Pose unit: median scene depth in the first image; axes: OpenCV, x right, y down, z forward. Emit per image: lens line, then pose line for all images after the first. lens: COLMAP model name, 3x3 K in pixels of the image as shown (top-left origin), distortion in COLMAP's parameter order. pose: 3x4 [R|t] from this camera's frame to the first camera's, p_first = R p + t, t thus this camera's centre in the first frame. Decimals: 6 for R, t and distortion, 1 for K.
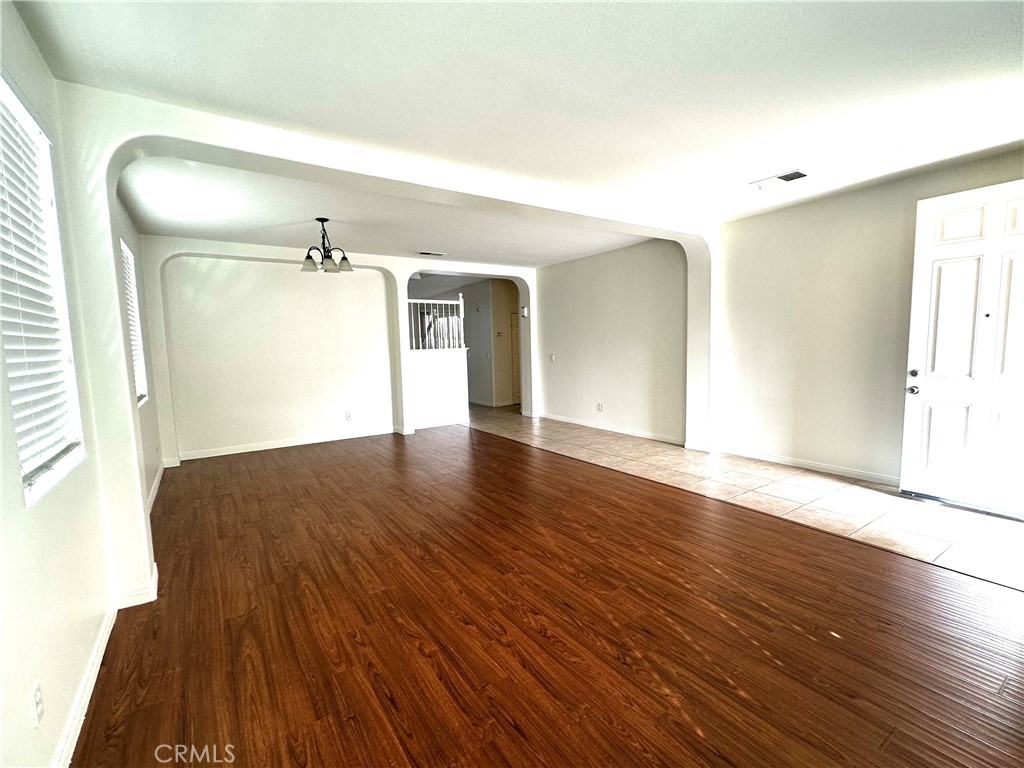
lens RADIAL K [[457.2, 0, 510.1], [0, 457.2, 385.4], [0, 0, 1]] dist [-0.001700, -0.000213]
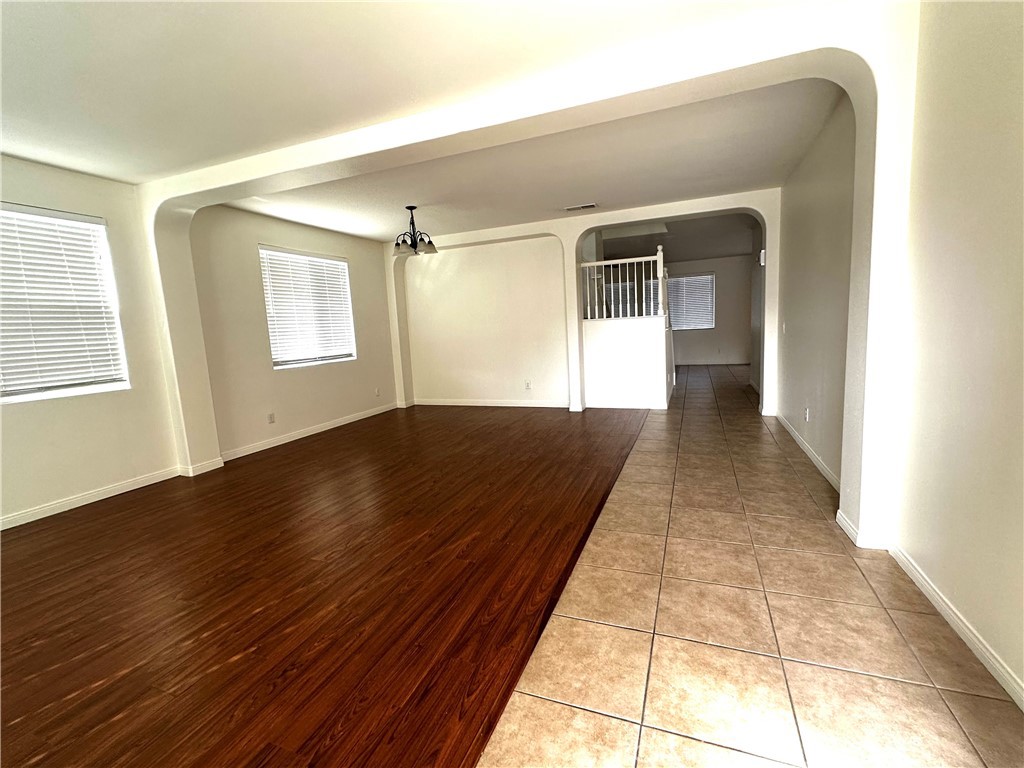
lens RADIAL K [[457.2, 0, 510.6], [0, 457.2, 386.9], [0, 0, 1]] dist [-0.001700, -0.000213]
pose [[0.564561, 0.102448, -0.819009, 0.646531], [-0.037168, 0.994416, 0.098769, -0.041801], [0.824554, -0.025321, 0.565216, 0.518231]]
